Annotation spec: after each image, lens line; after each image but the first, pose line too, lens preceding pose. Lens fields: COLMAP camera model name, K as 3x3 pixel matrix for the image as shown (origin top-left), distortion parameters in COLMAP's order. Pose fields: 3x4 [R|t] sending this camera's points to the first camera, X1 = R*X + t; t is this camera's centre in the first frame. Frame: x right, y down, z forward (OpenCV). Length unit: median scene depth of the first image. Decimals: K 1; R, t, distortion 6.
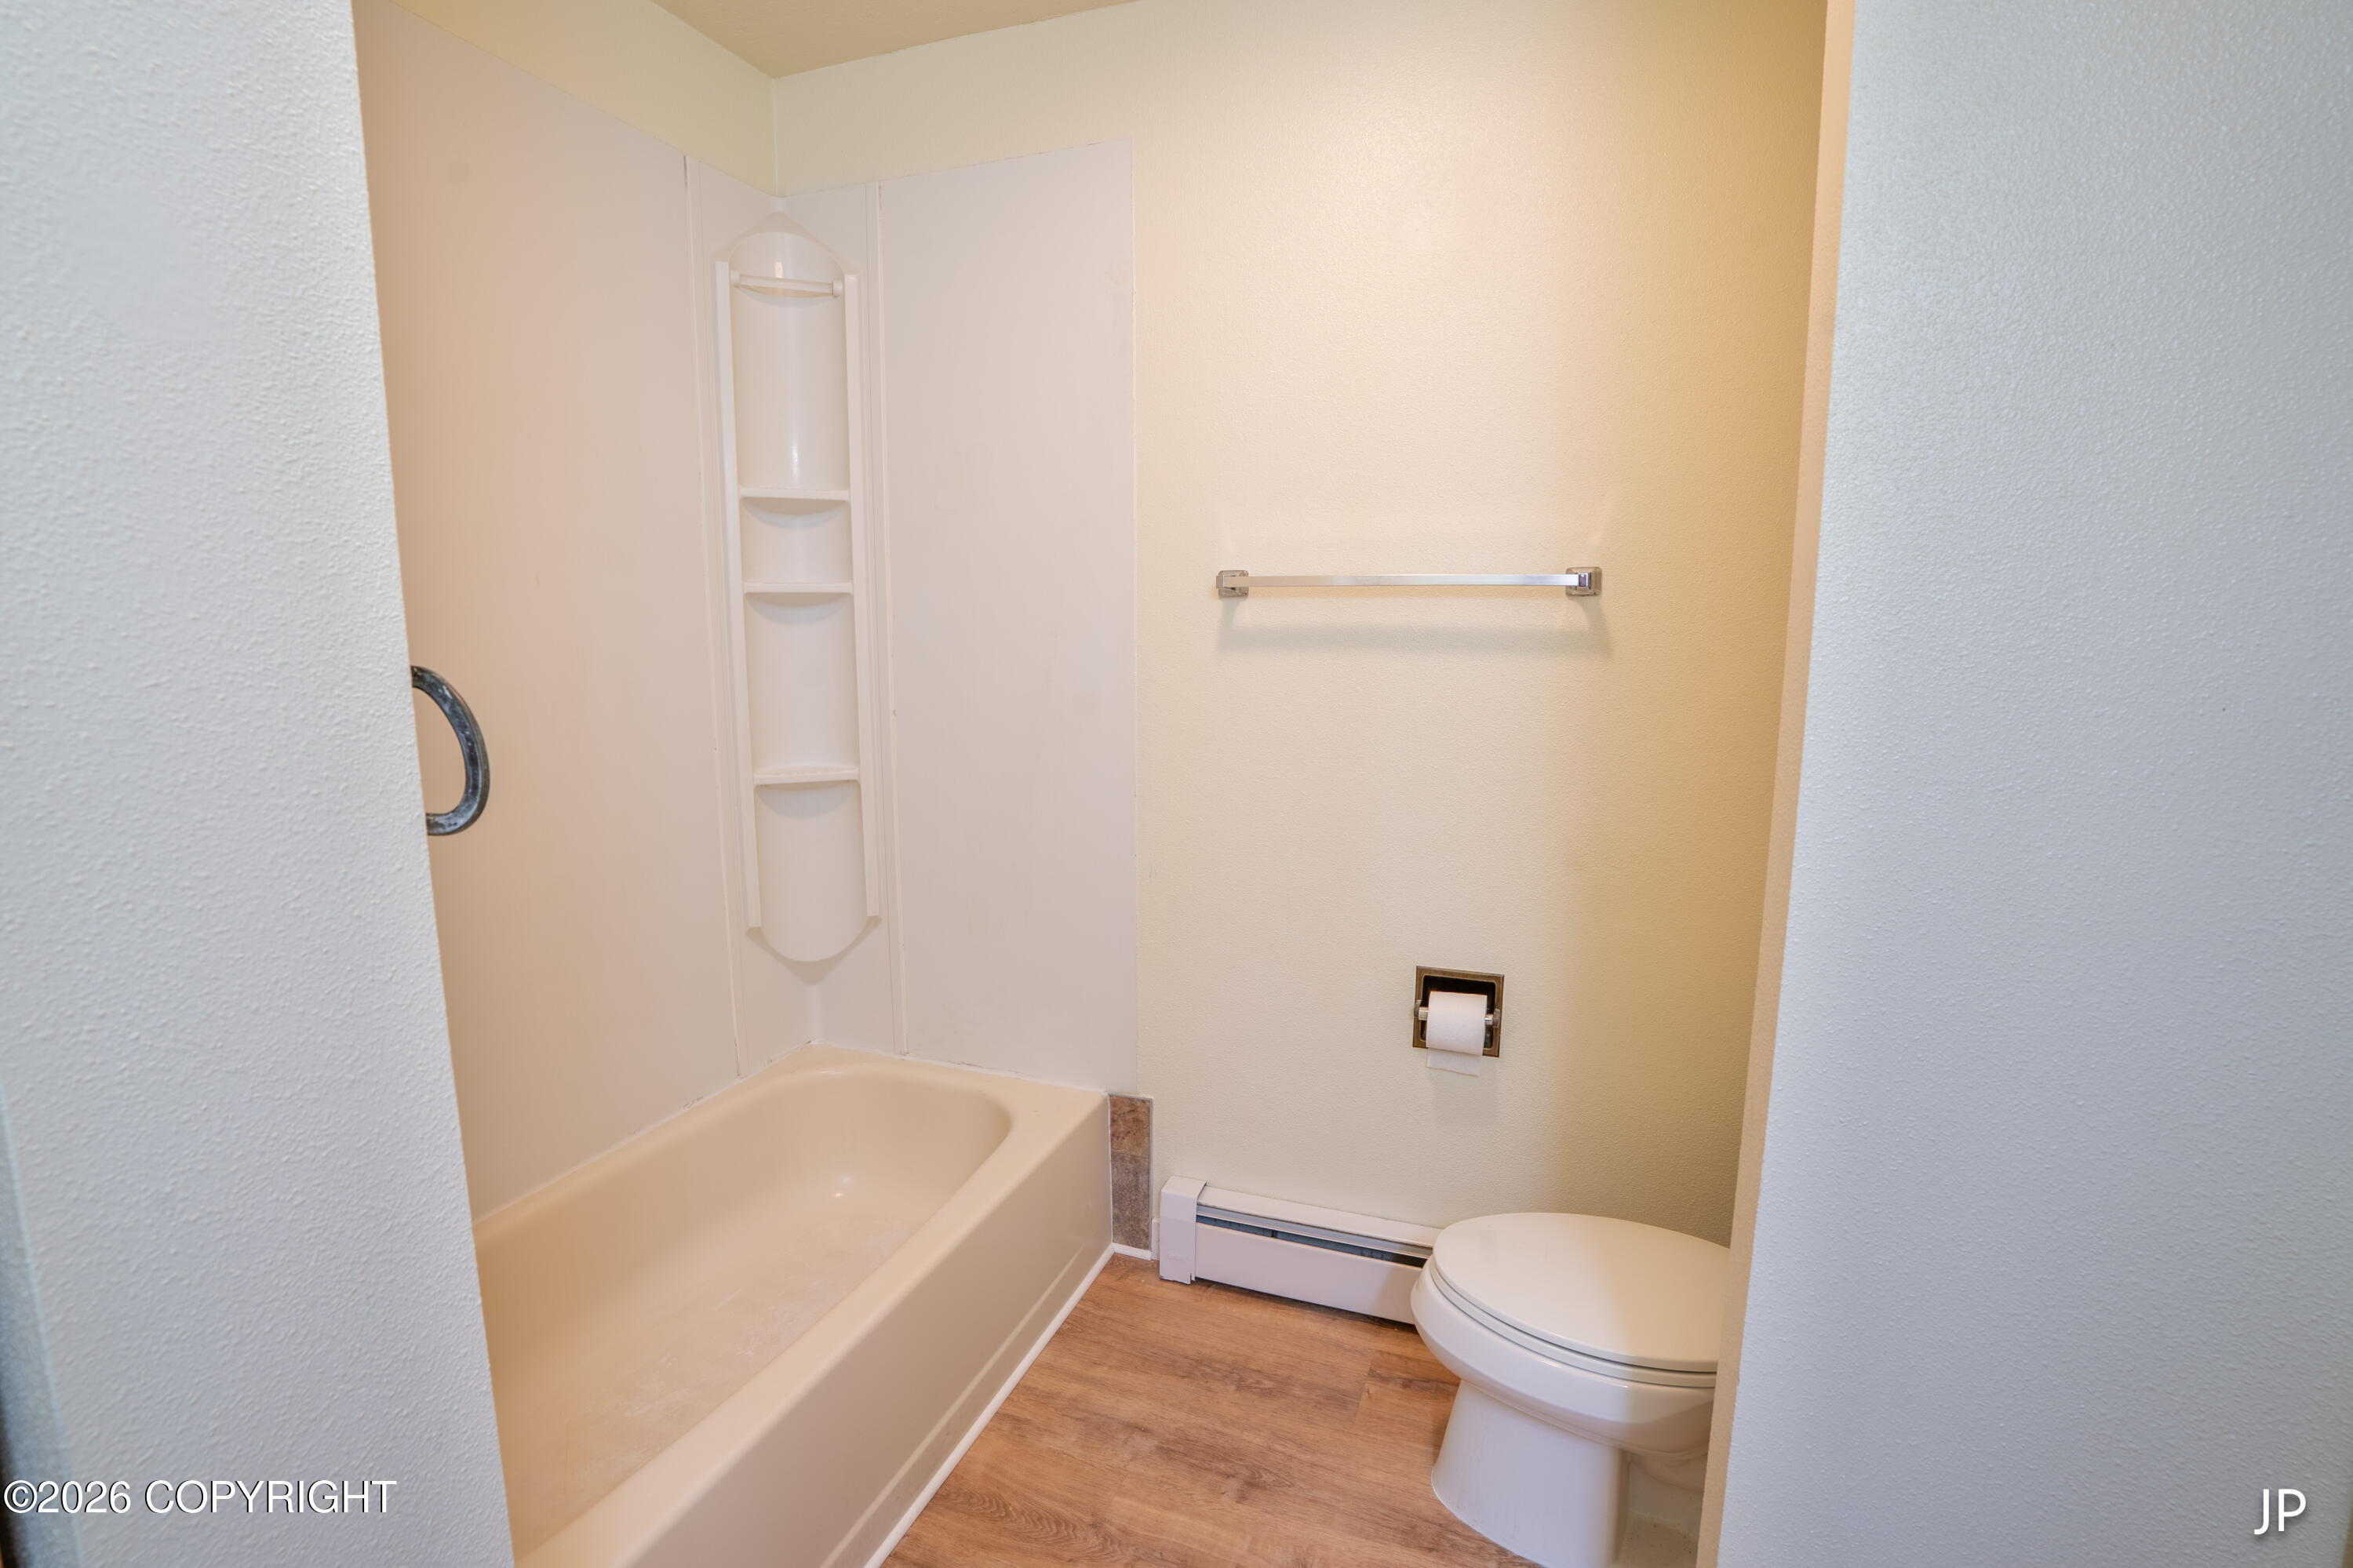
lens RADIAL K [[1099.8, 0, 1173.4], [0, 1099.8, 786.3], [0, 0, 1]] dist [-0.071964, 0.028726]
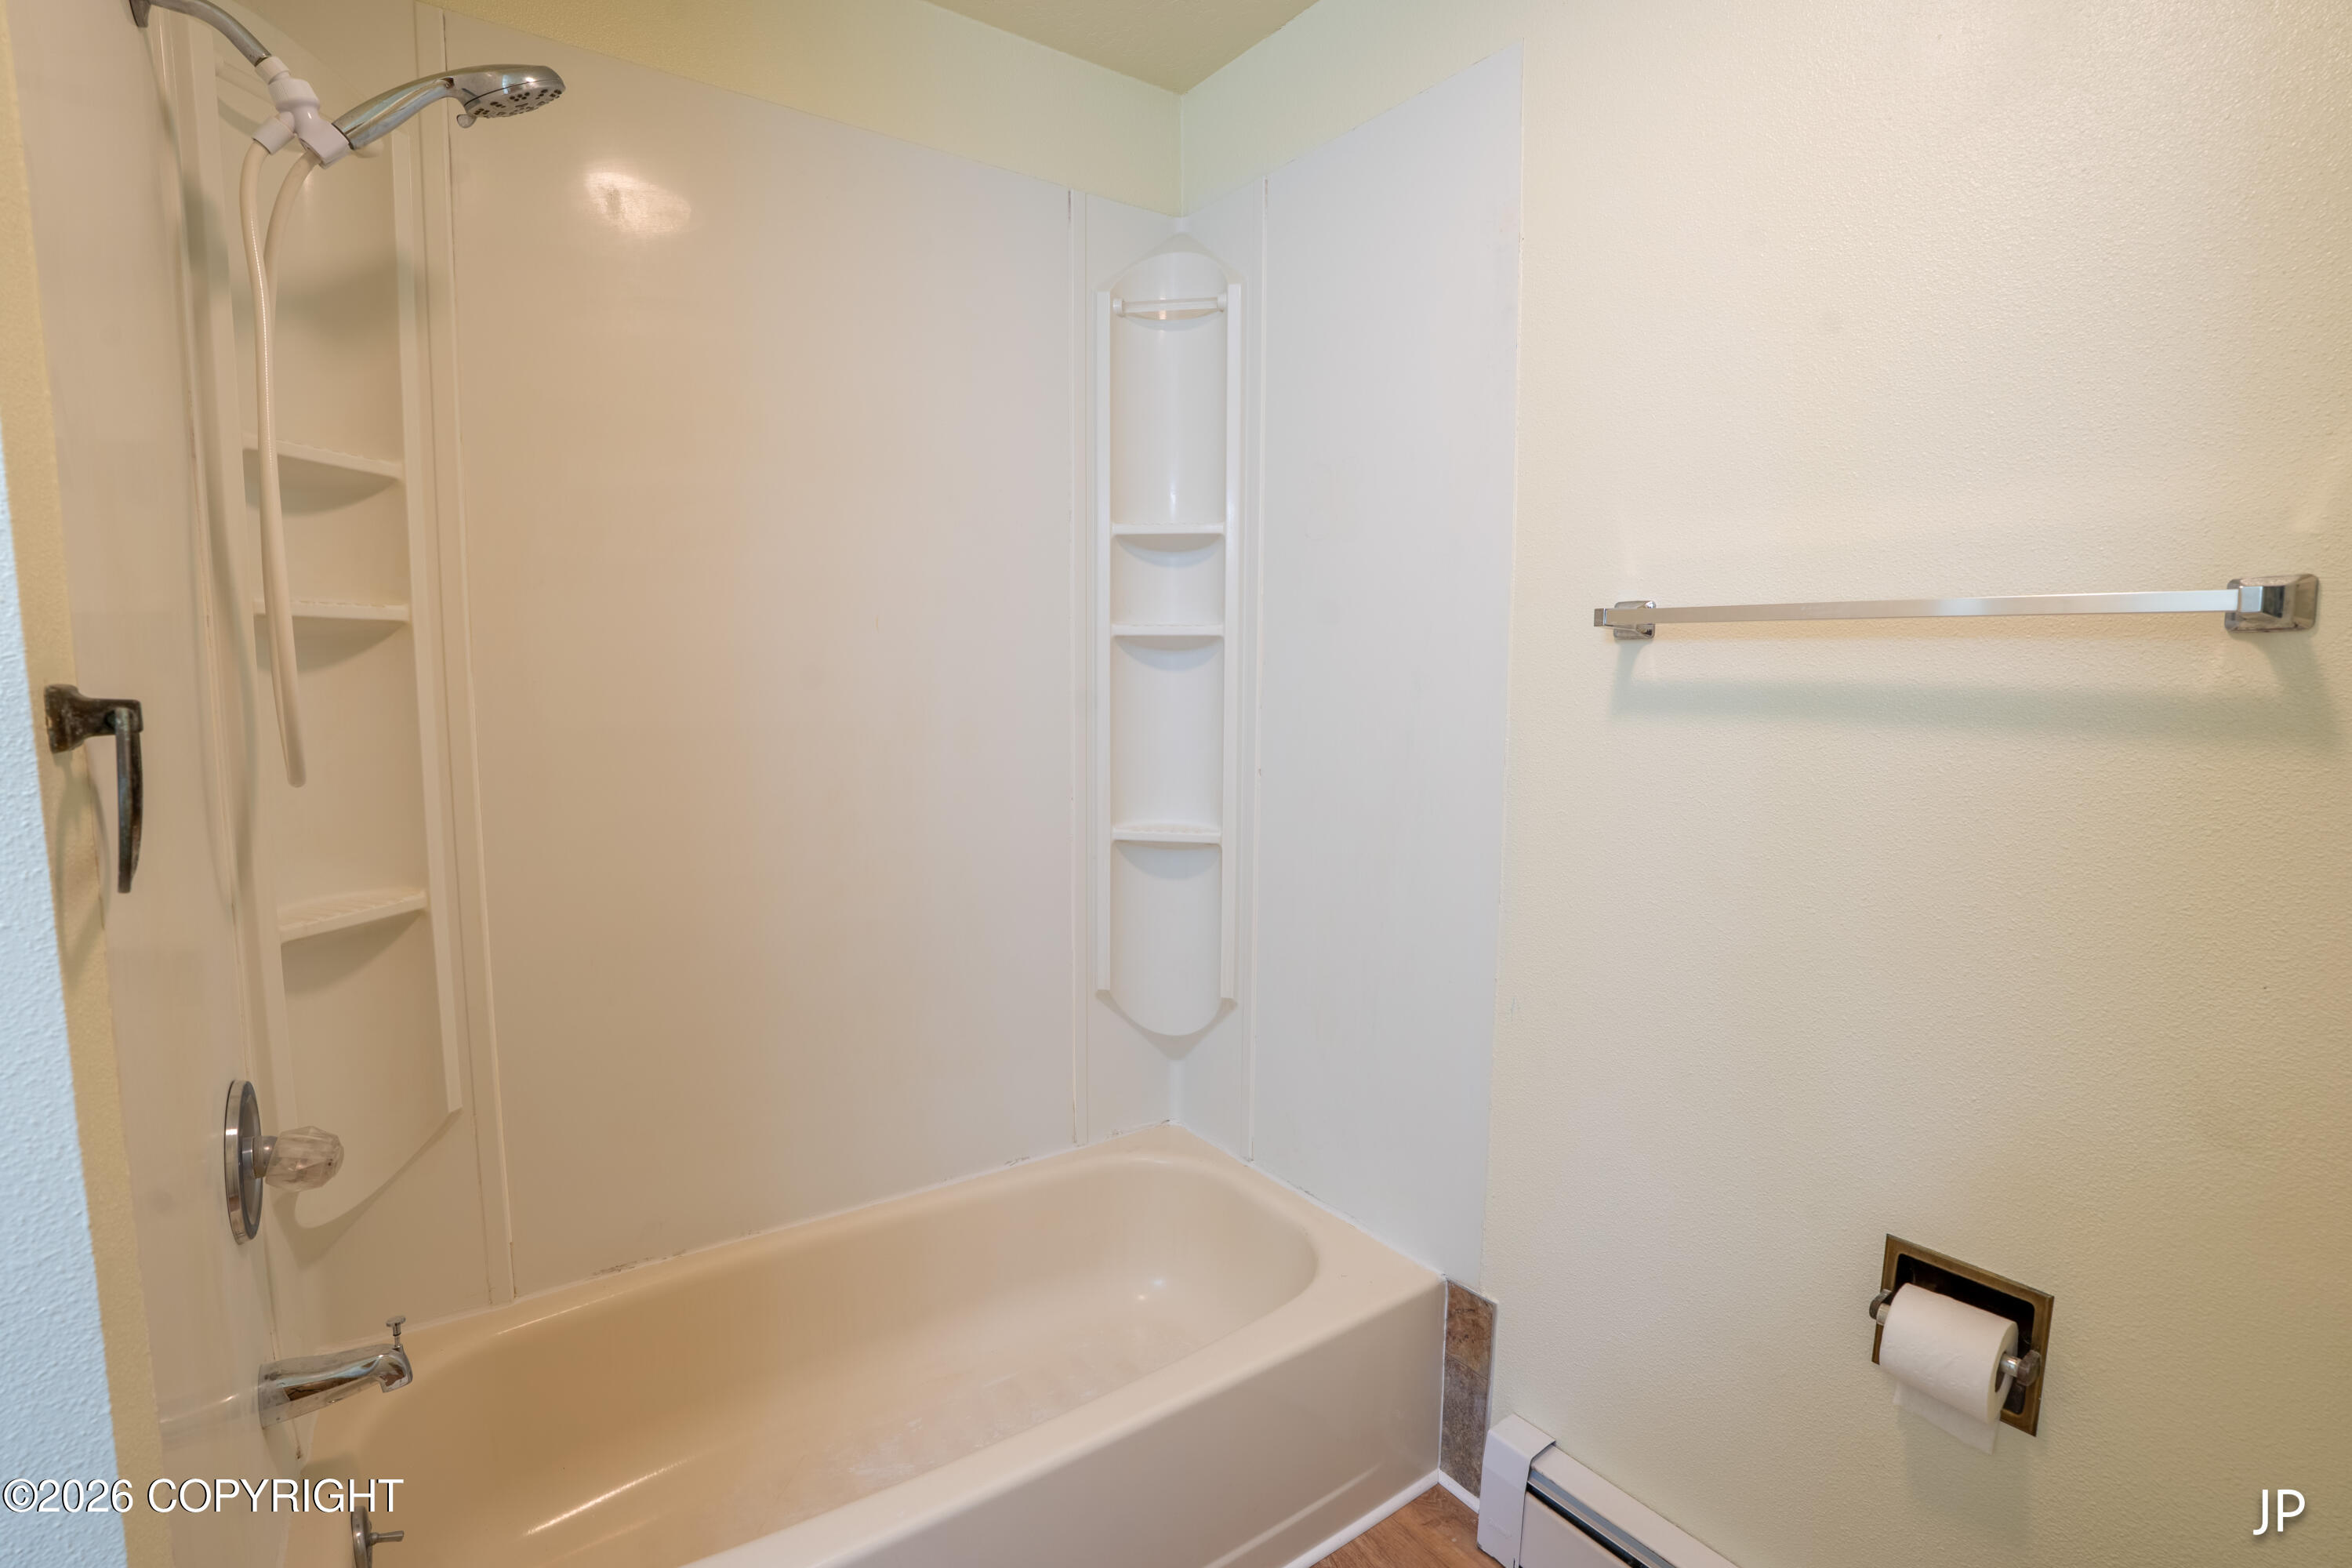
lens RADIAL K [[1099.5, 0, 1172.9], [0, 1099.5, 786.3], [0, 0, 1]] dist [-0.071964, 0.028726]
pose [[0.828250, 0.066096, -0.556447, 0.186612], [-0.090173, 0.995799, -0.015935, -0.036885], [0.553056, 0.063375, 0.830731, 0.241116]]
